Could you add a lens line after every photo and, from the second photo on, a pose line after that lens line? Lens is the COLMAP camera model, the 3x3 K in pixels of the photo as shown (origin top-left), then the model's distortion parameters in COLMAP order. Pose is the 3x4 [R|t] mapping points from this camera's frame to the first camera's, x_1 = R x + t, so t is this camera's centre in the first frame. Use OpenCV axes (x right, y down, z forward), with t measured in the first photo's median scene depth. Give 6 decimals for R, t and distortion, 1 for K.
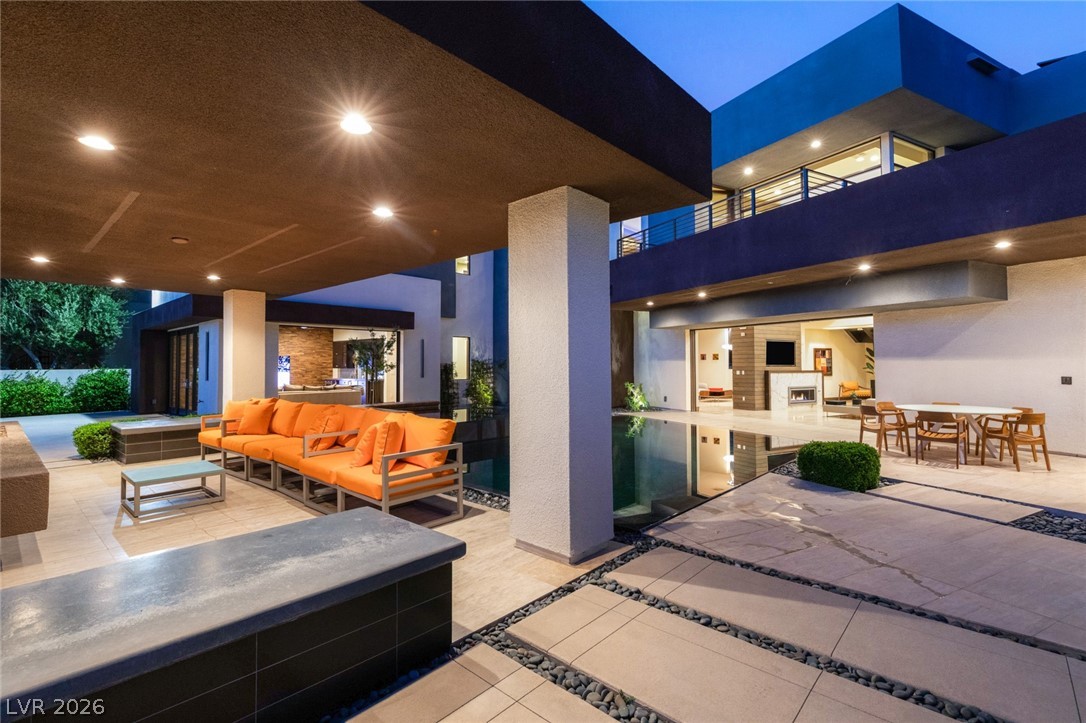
lens RADIAL K [[501.8, 0, 544.1], [0, 501.8, 344.8], [0, 0, 1]] dist [-0.000325, -0.000419]
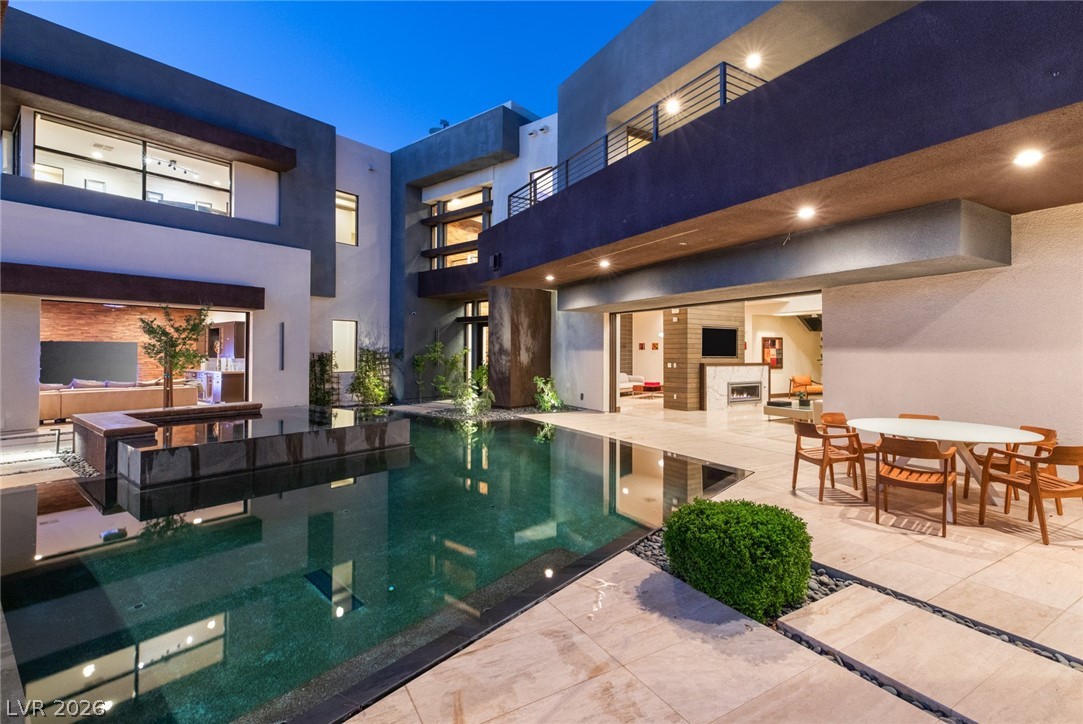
lens RADIAL K [[494.9, 0, 545.3], [0, 494.9, 344.8], [0, 0, 1]] dist [0.009905, -0.000490]
pose [[0.998570, 0.005697, 0.053149, 0.139139], [-0.006896, 0.999725, 0.022408, 0.004302], [-0.053007, -0.022743, 0.998335, 0.191560]]
